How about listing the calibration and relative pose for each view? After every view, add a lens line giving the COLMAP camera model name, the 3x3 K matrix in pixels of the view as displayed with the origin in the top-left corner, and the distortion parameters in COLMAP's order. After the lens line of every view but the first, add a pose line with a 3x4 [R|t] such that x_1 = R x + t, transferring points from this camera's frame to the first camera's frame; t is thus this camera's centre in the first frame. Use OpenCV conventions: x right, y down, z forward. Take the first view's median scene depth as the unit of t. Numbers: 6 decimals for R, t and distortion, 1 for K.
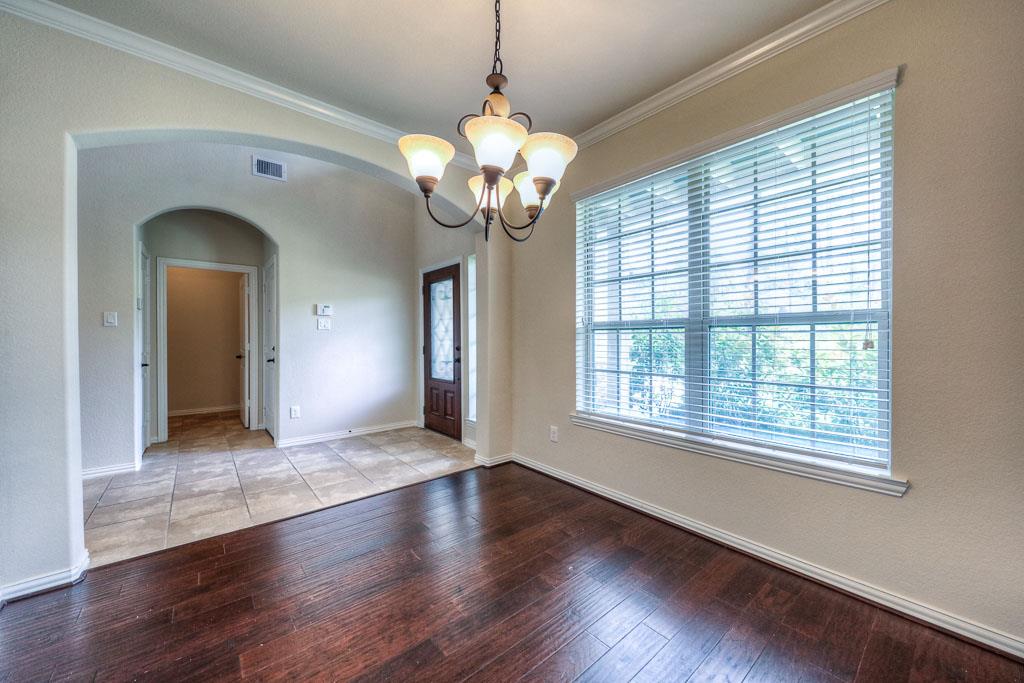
lens RADIAL K [[361.0, 0, 496.4], [0, 361.0, 340.0], [0, 0, 1]] dist [0.002051, -0.001586]
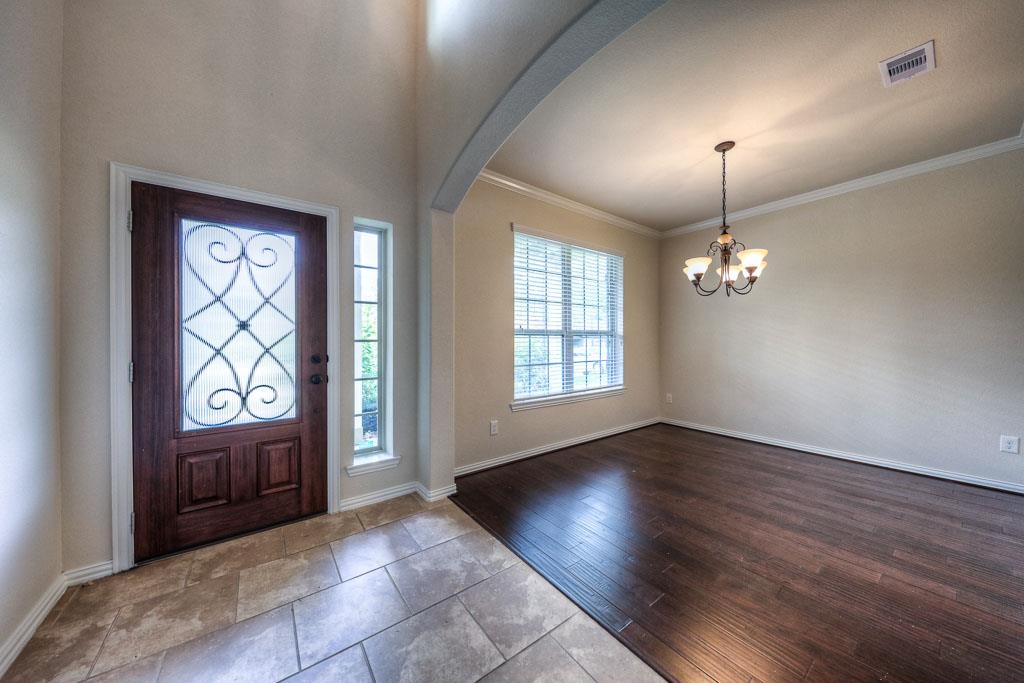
lens RADIAL K [[335.8, 0, 511.4], [0, 335.8, 338.0], [0, 0, 1]] dist [-0.000262, -0.001930]
pose [[0.055869, 0.013633, 0.998345, -0.950191], [0.010878, 0.999839, -0.014262, 0.000450], [-0.998379, 0.011657, 0.055712, 0.965771]]
